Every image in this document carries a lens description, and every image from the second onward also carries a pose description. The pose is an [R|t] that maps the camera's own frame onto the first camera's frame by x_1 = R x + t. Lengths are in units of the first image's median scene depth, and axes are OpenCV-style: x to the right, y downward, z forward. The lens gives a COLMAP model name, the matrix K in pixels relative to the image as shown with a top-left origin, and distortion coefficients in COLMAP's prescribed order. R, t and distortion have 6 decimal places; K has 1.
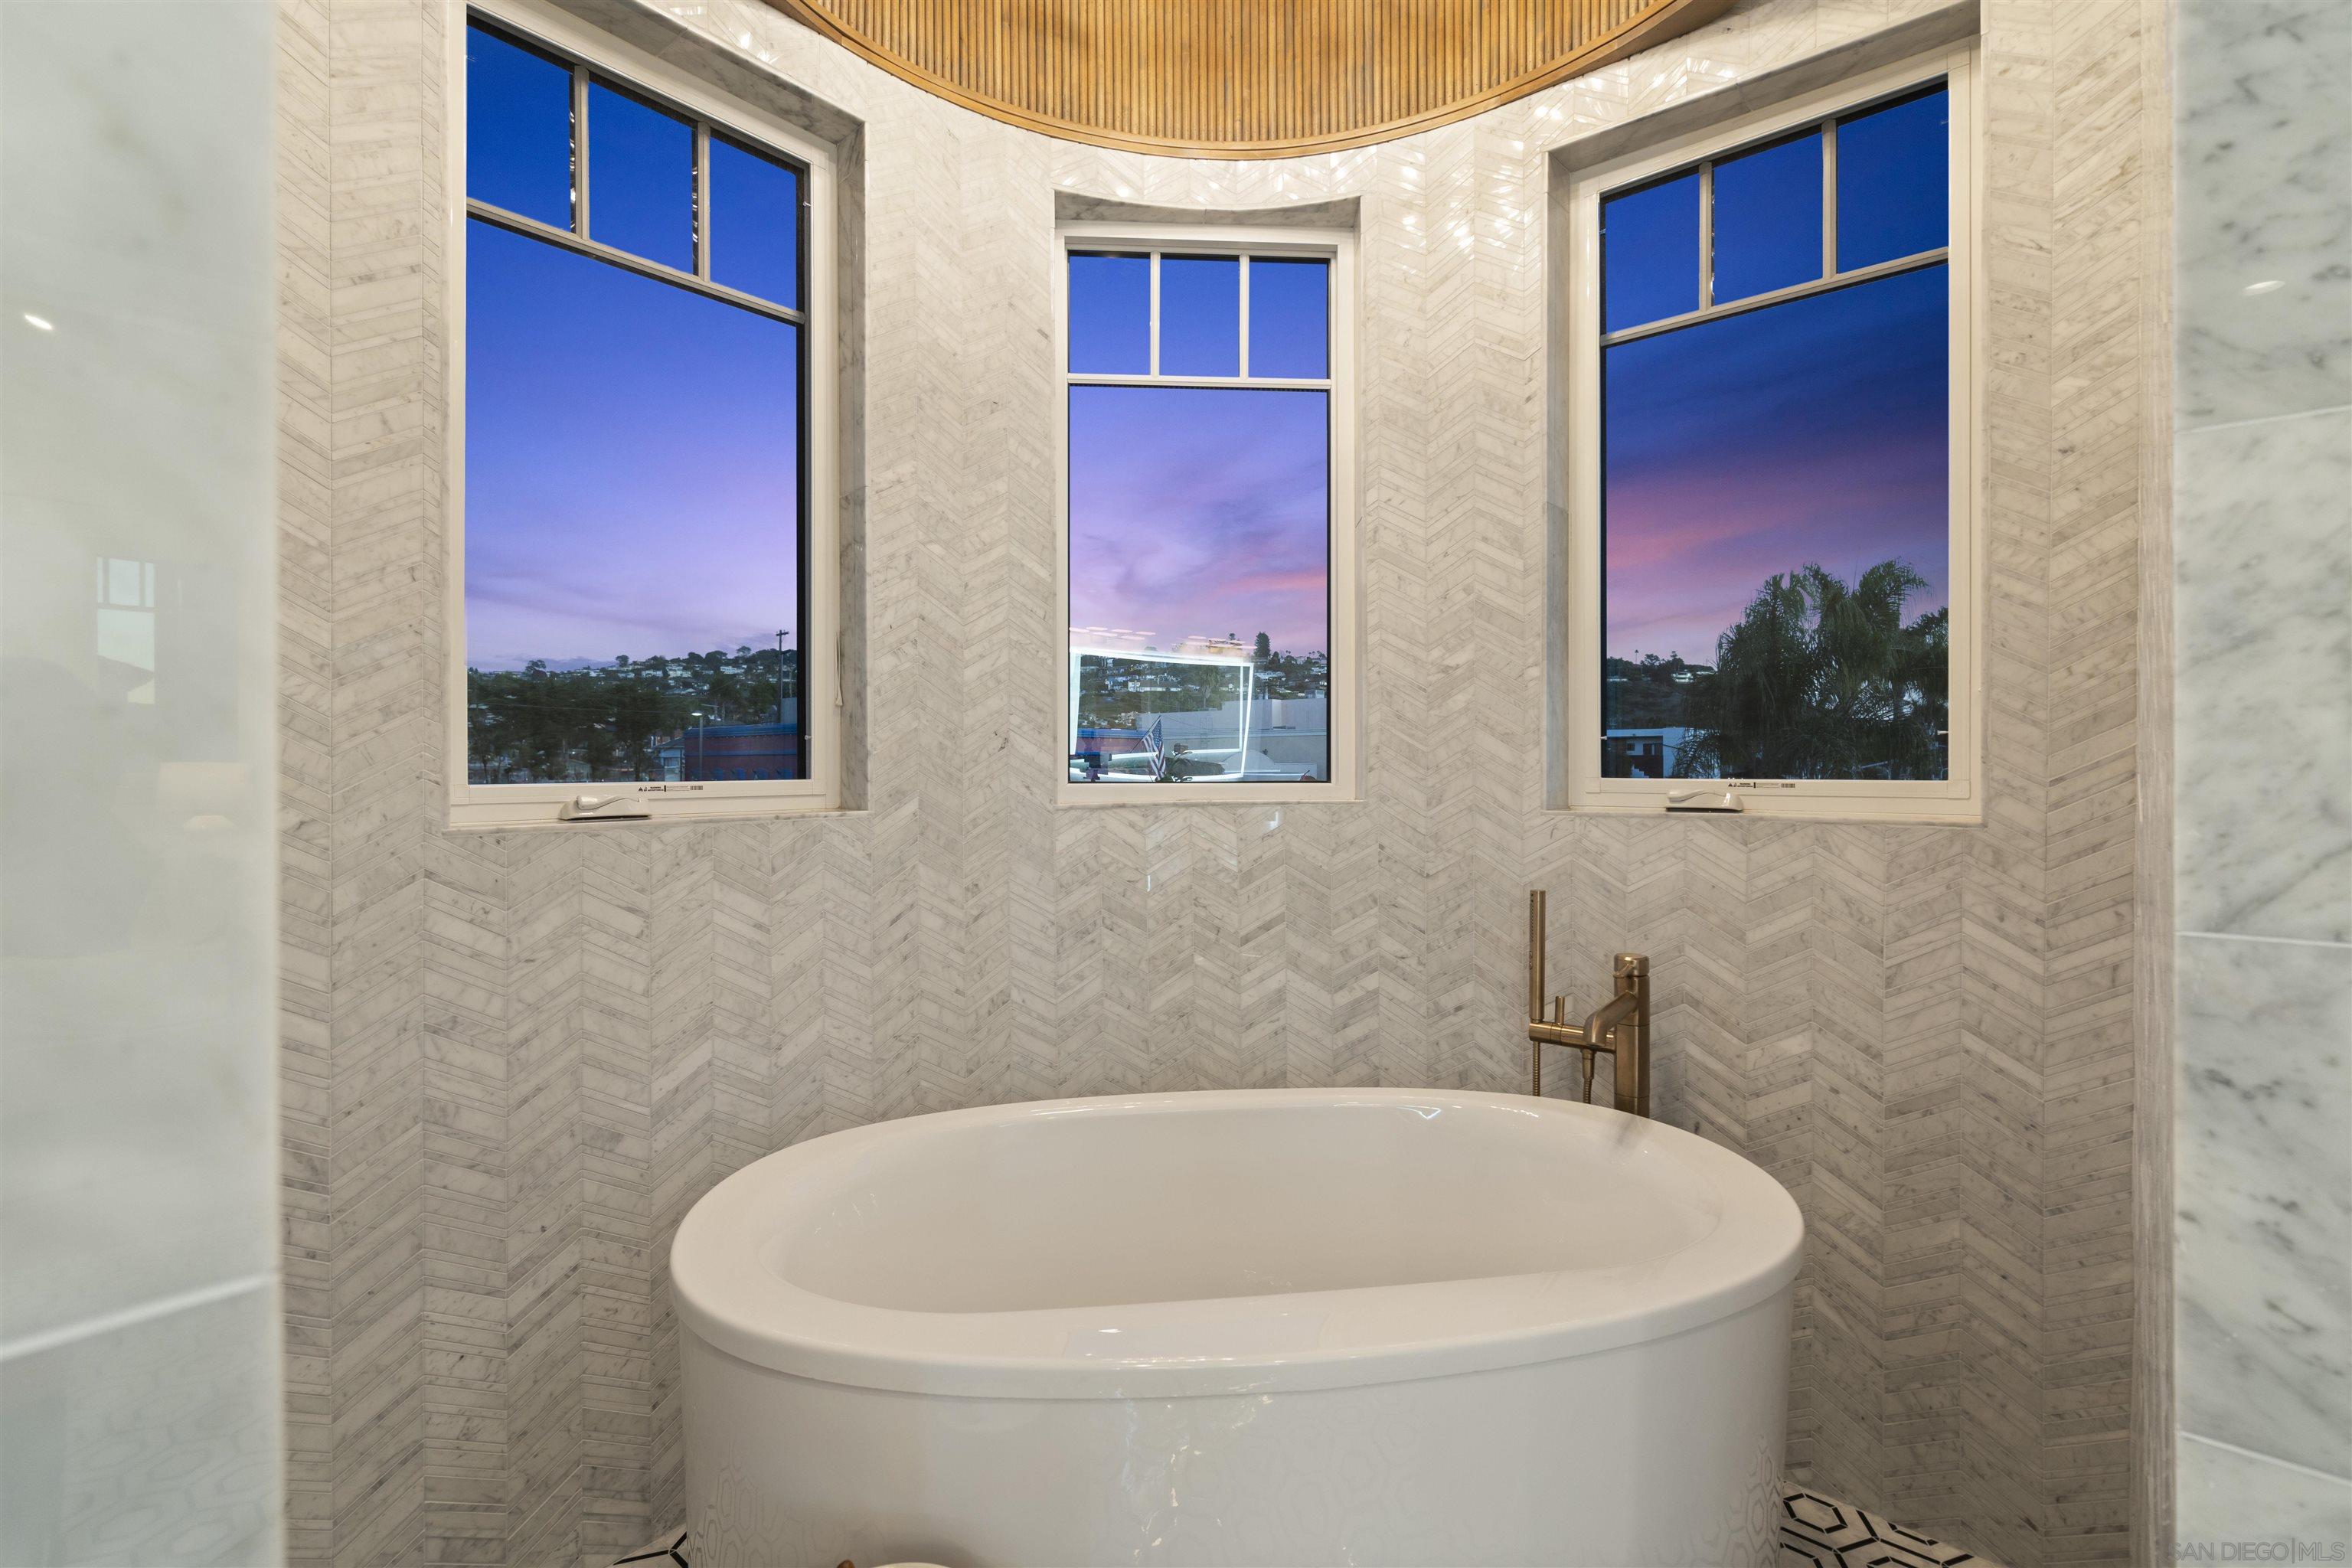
lens RADIAL K [[1065.8, 0, 1173.9], [0, 1065.8, 768.9], [0, 0, 1]] dist [-0.009653, 0.006006]
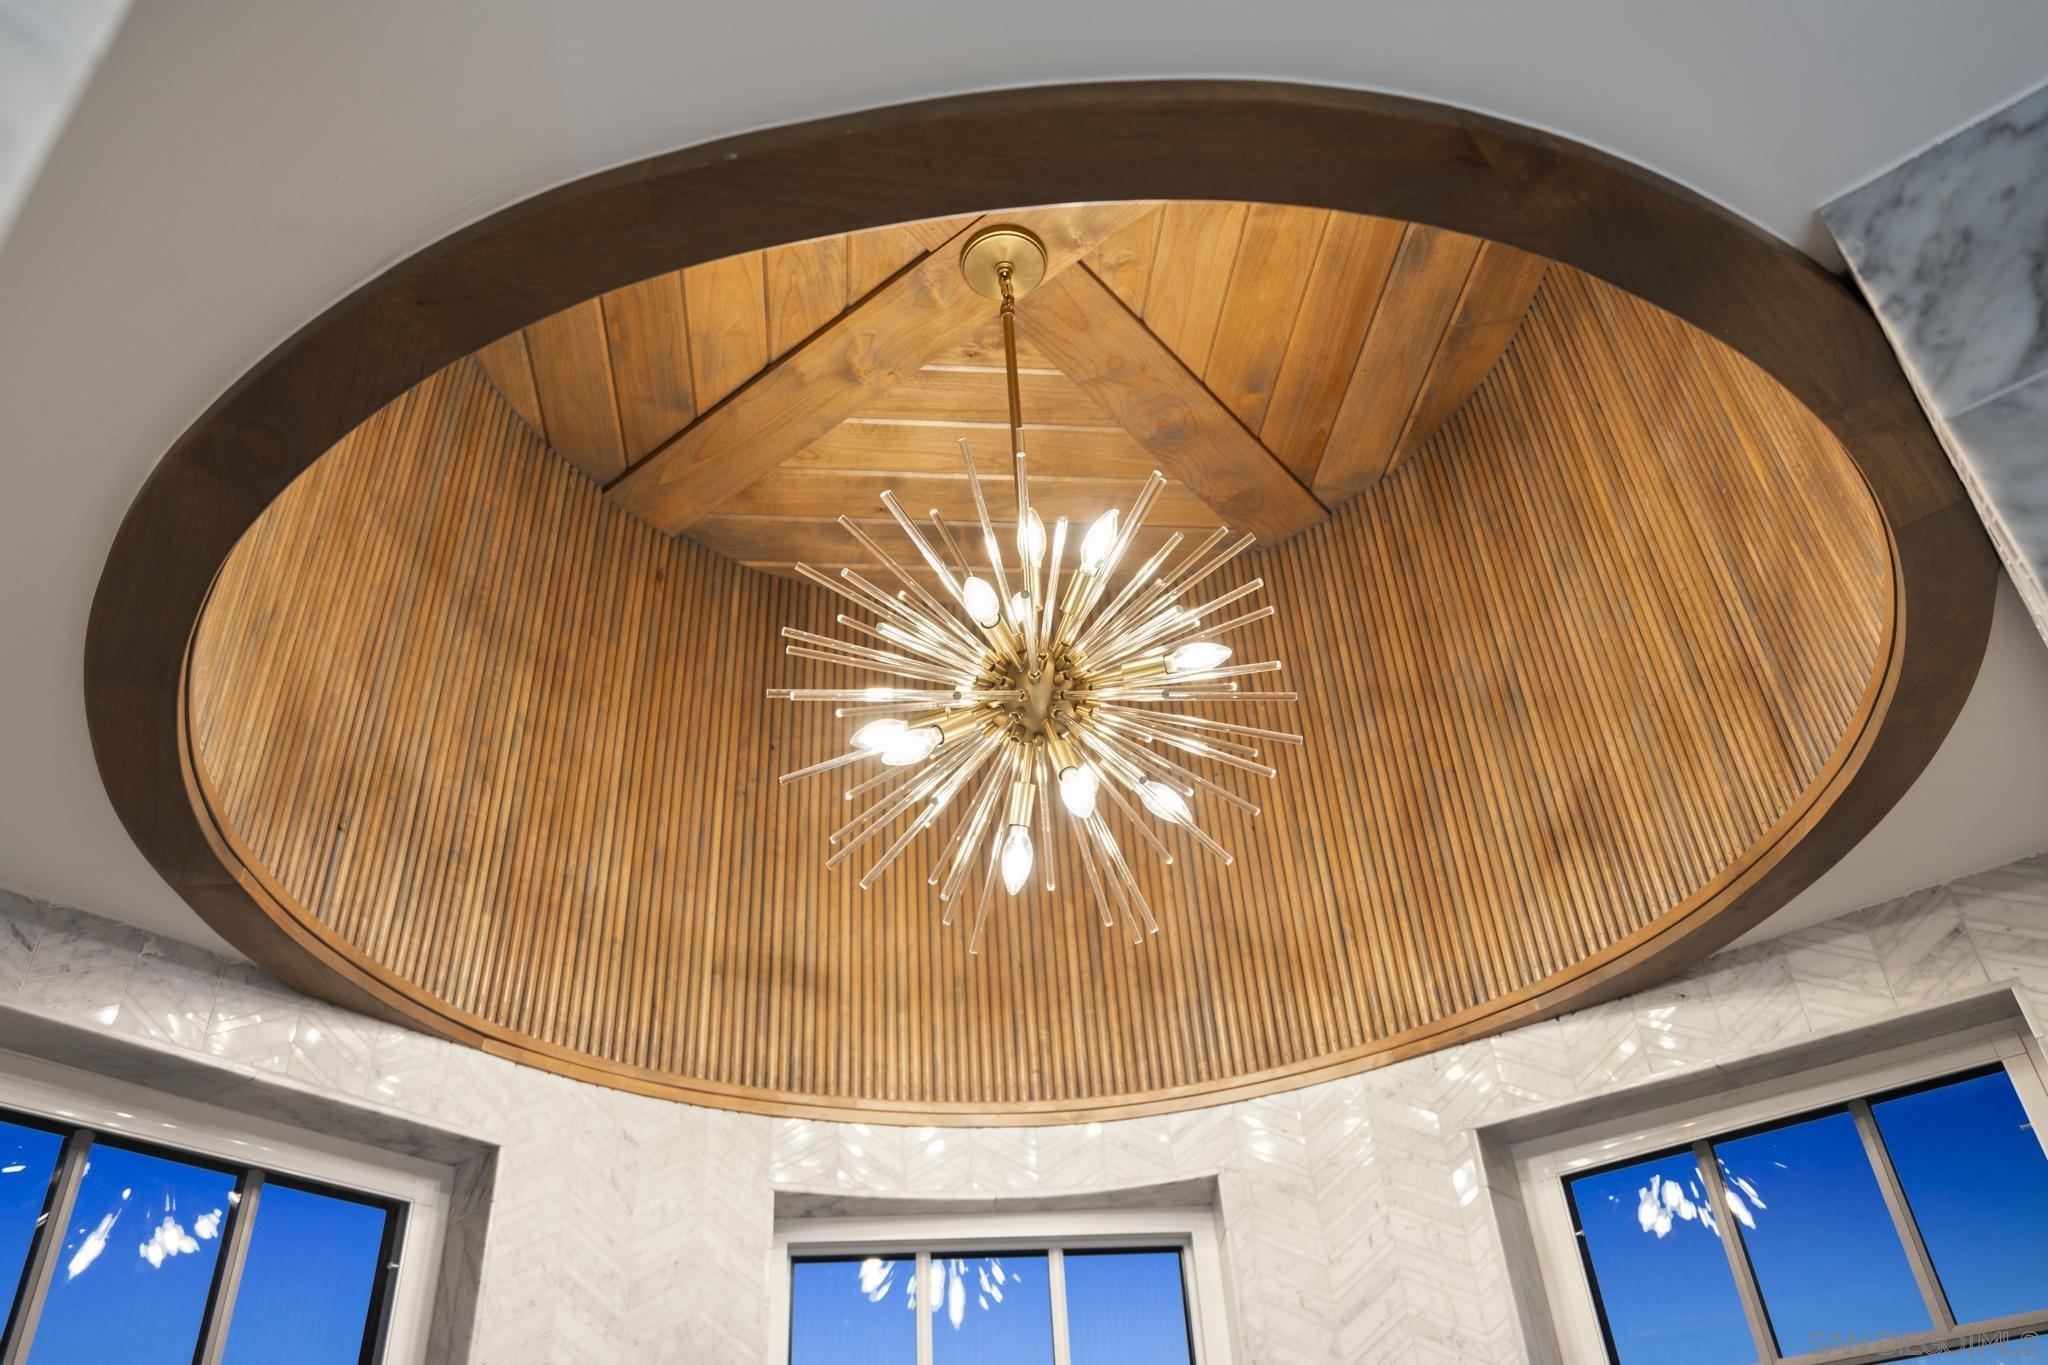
lens RADIAL K [[1530.3, 0, 1024.0], [0, 1530.3, 682.5], [0, 0, 1]] dist [0.009087, 0.005514]
pose [[0.998020, -0.027810, 0.056410, 0.001521], [0.055916, 0.802942, -0.593429, -0.215589], [-0.028790, 0.595408, 0.802907, 0.008014]]
